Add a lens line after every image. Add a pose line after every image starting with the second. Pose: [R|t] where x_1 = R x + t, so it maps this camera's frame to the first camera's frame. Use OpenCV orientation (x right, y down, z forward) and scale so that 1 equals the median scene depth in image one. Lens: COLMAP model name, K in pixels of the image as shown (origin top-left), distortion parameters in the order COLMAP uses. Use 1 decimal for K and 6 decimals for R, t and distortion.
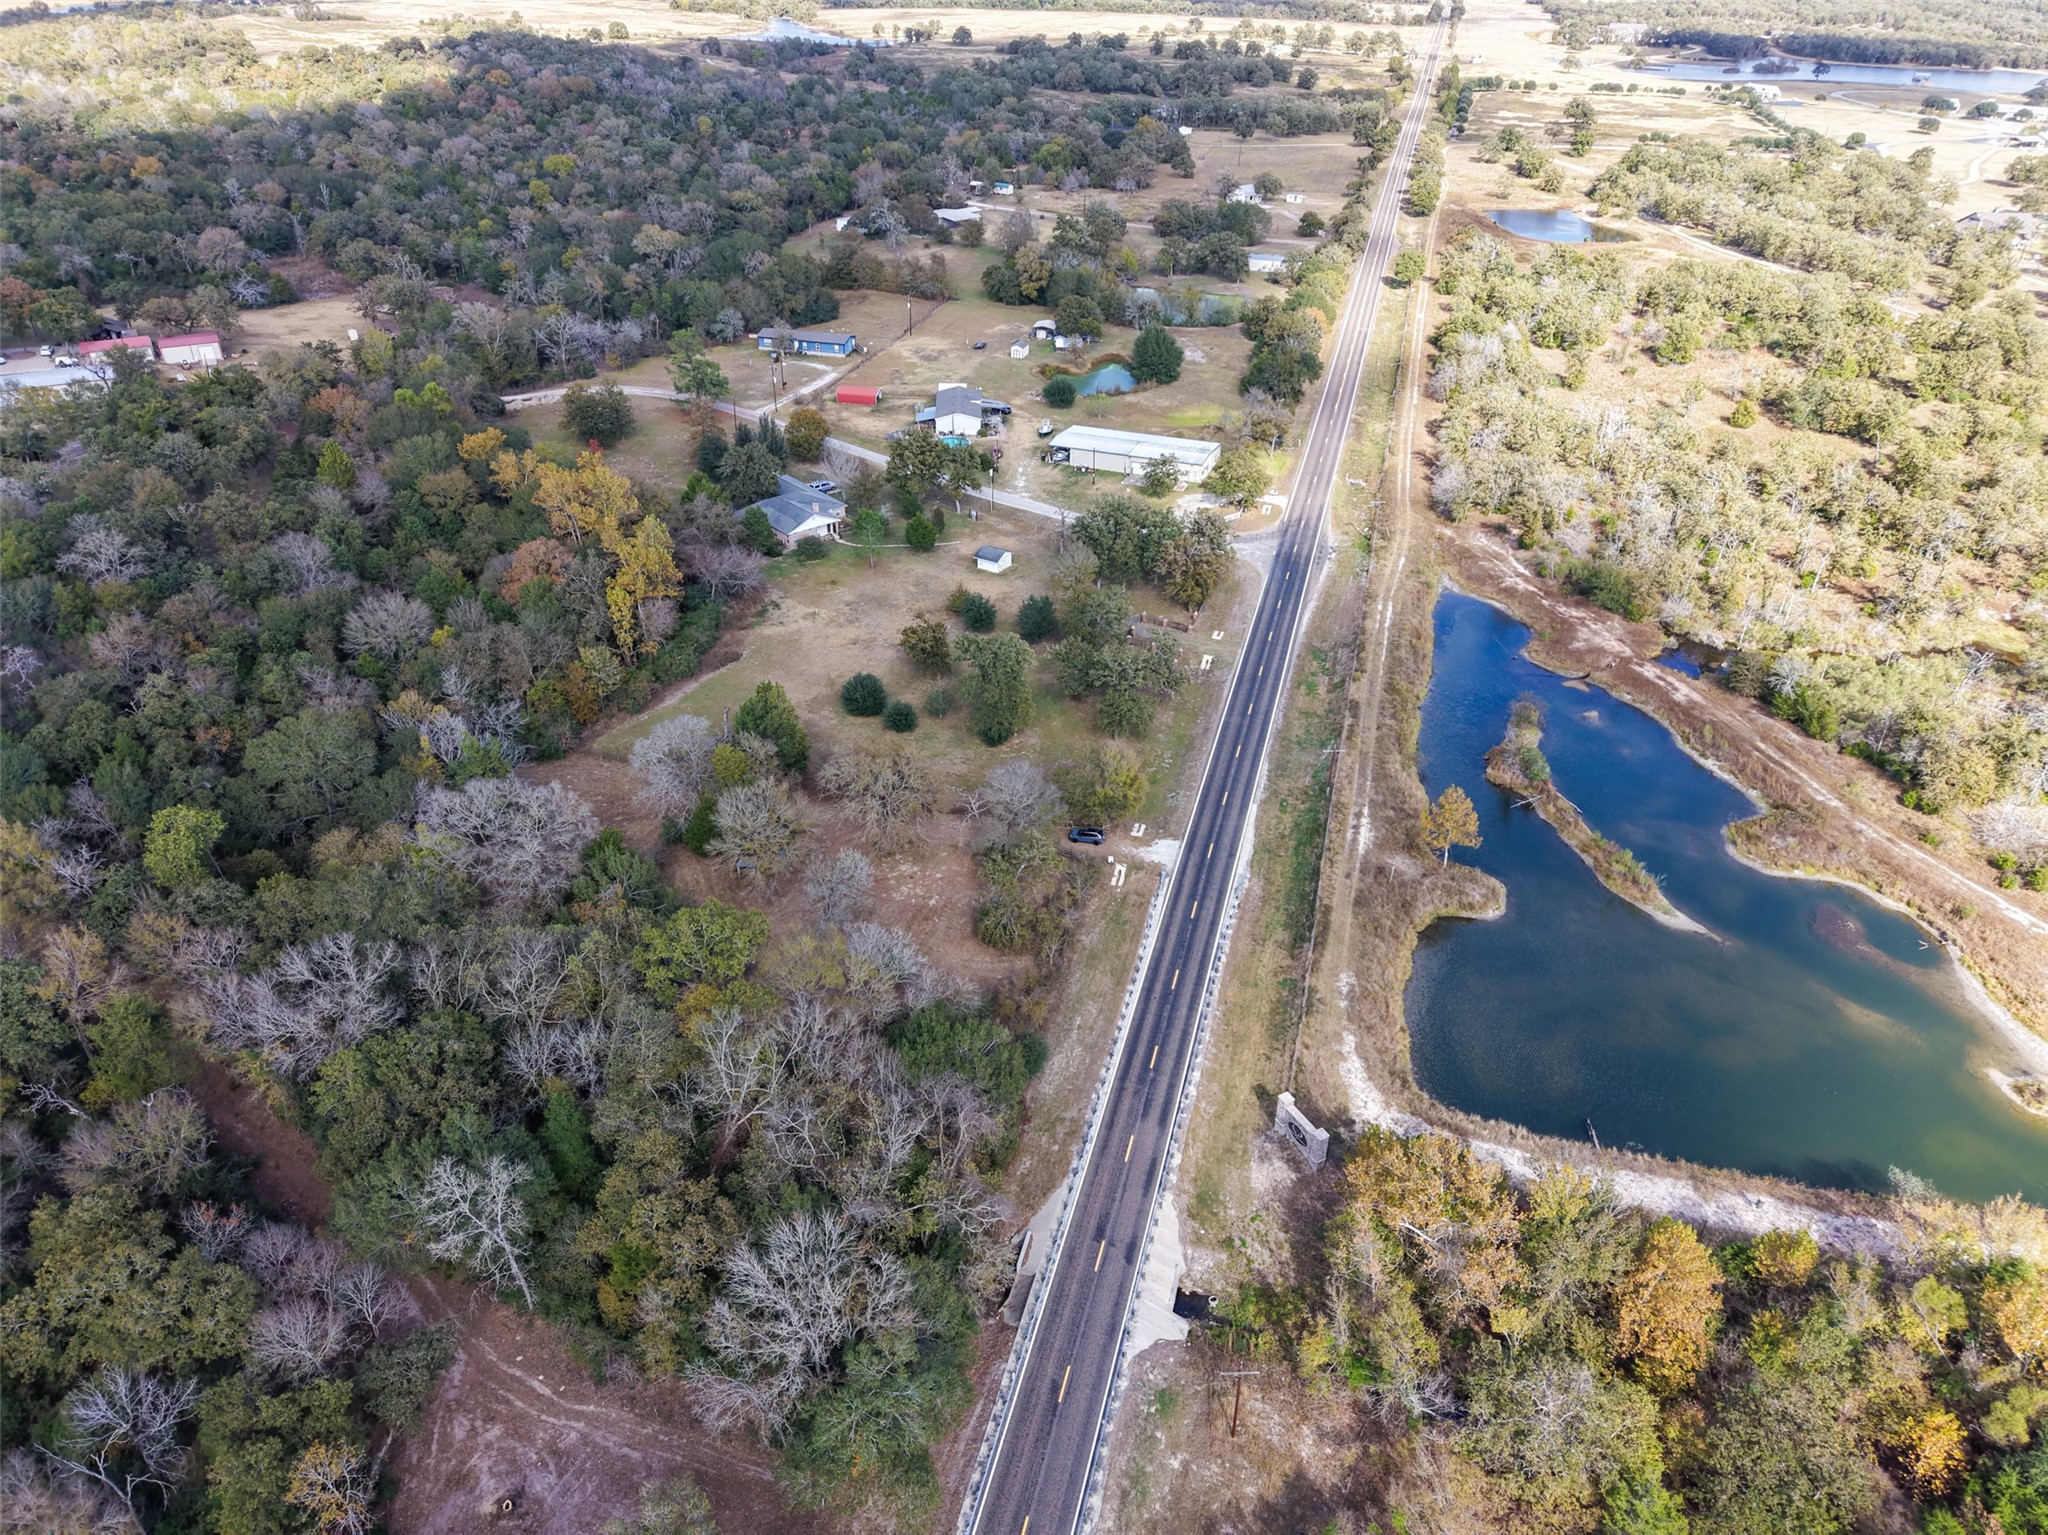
lens RADIAL K [[1365.4, 0, 1022.8], [0, 1365.4, 771.3], [0, 0, 1]] dist [0.032681, -0.031961]
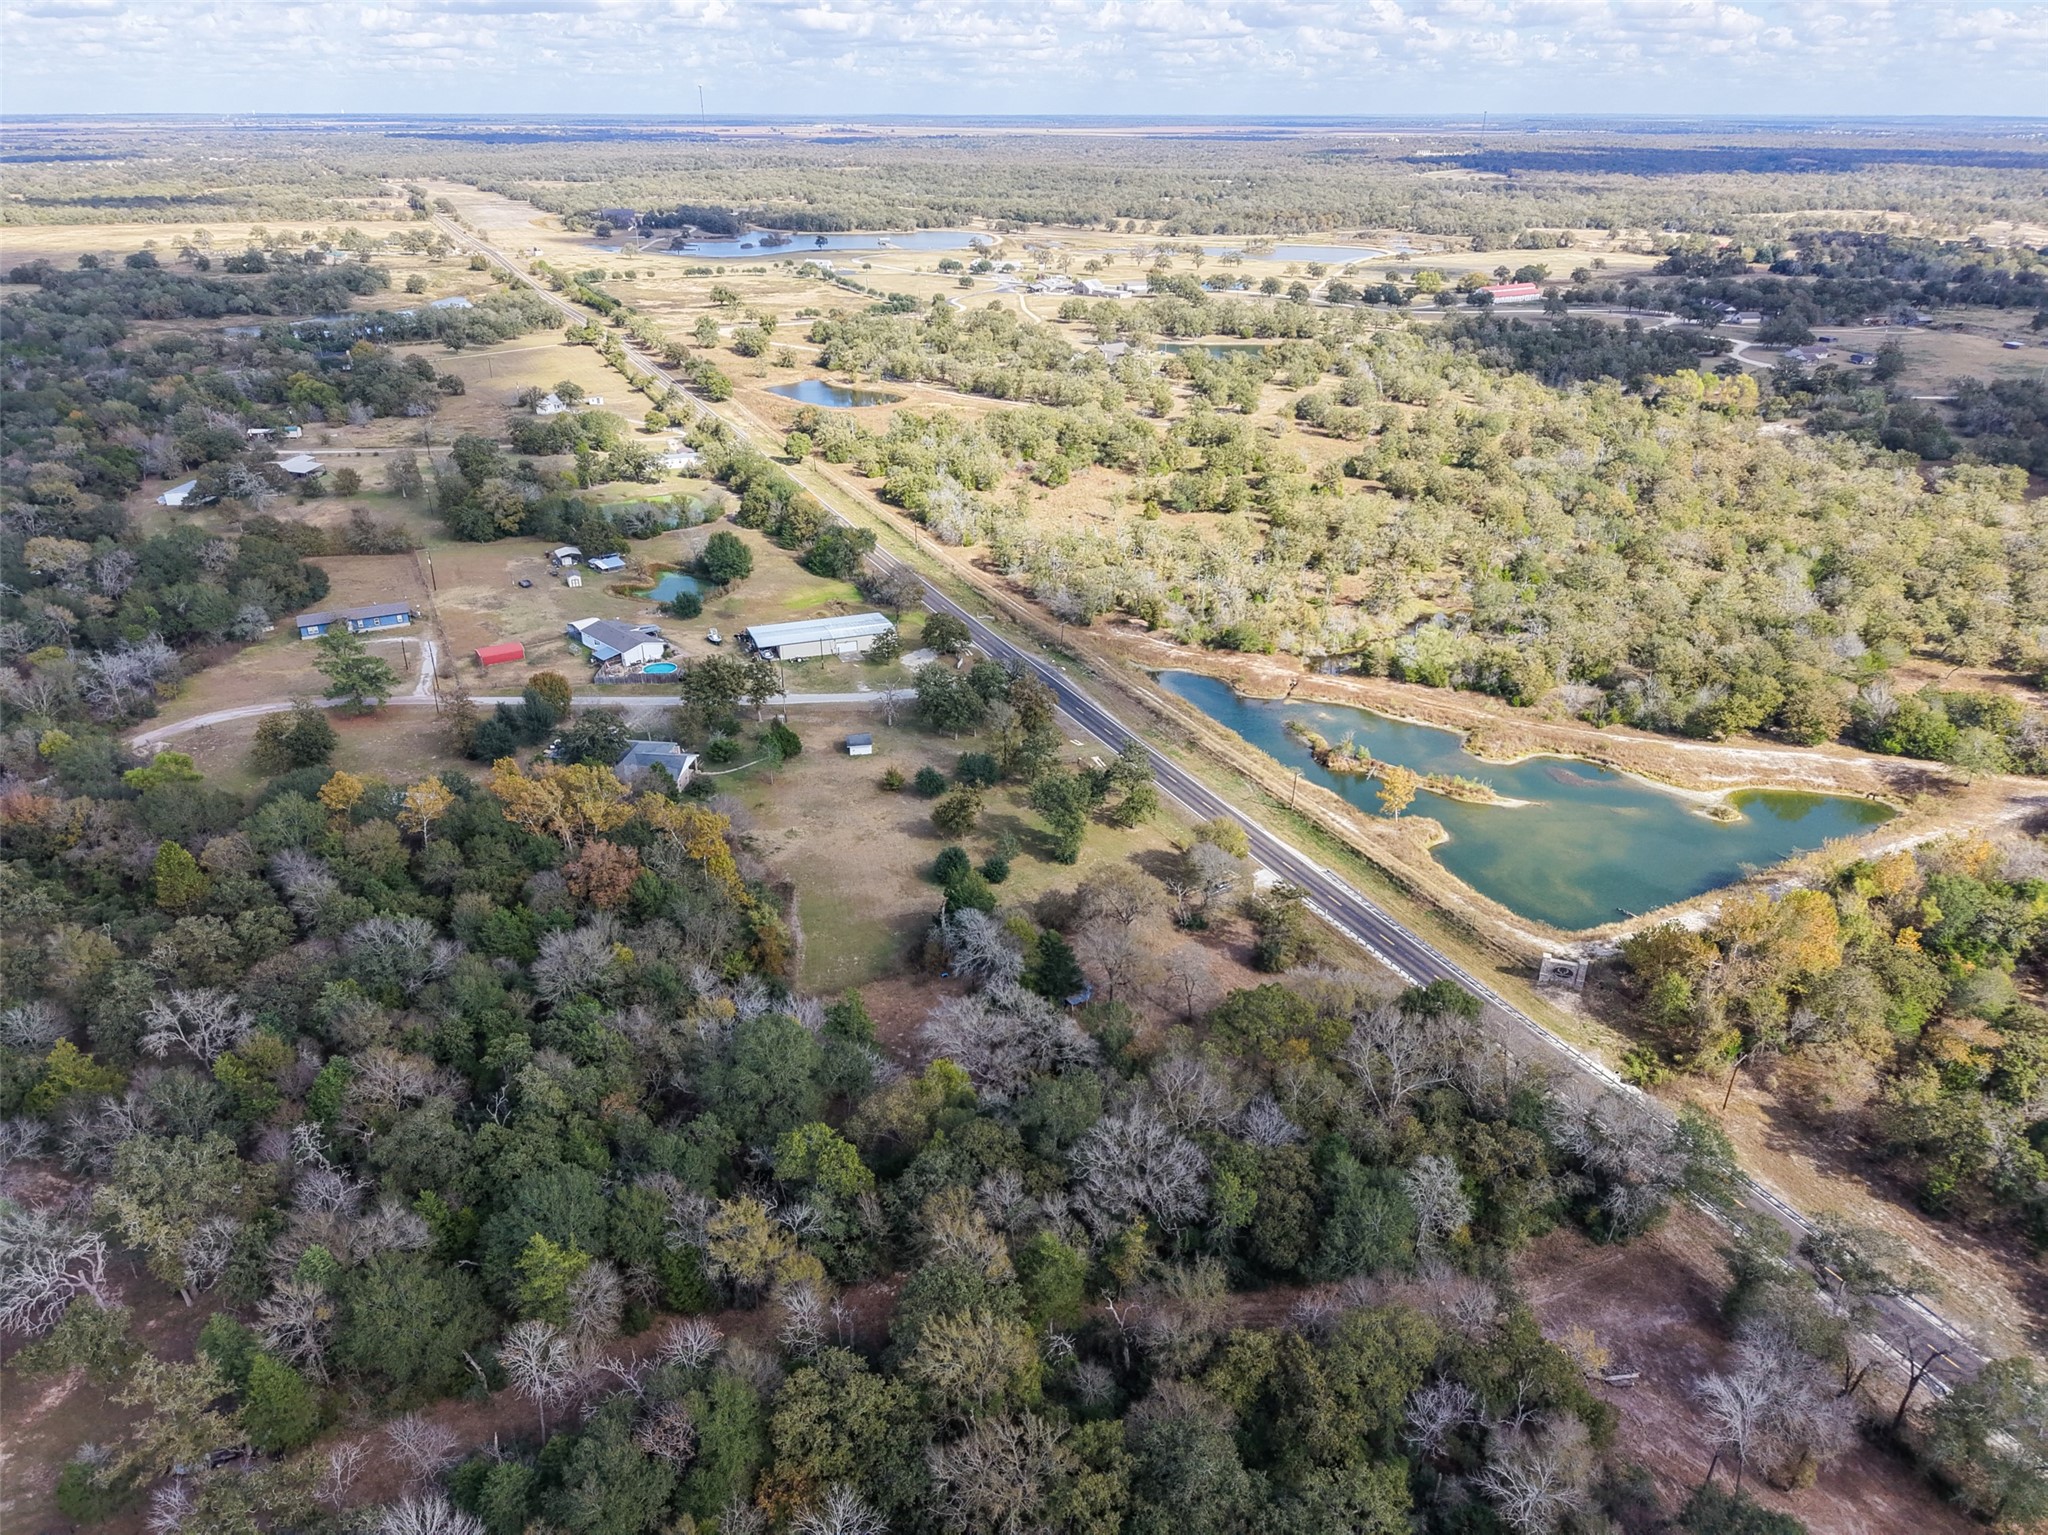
lens RADIAL K [[1365.4, 0, 1022.8], [0, 1365.4, 771.3], [0, 0, 1]] dist [0.032681, -0.031961]
pose [[0.745943, -0.298370, 0.595437, -0.565635], [0.355906, 0.934256, 0.022285, -0.104769], [-0.562939, 0.195296, 0.803093, 0.014040]]
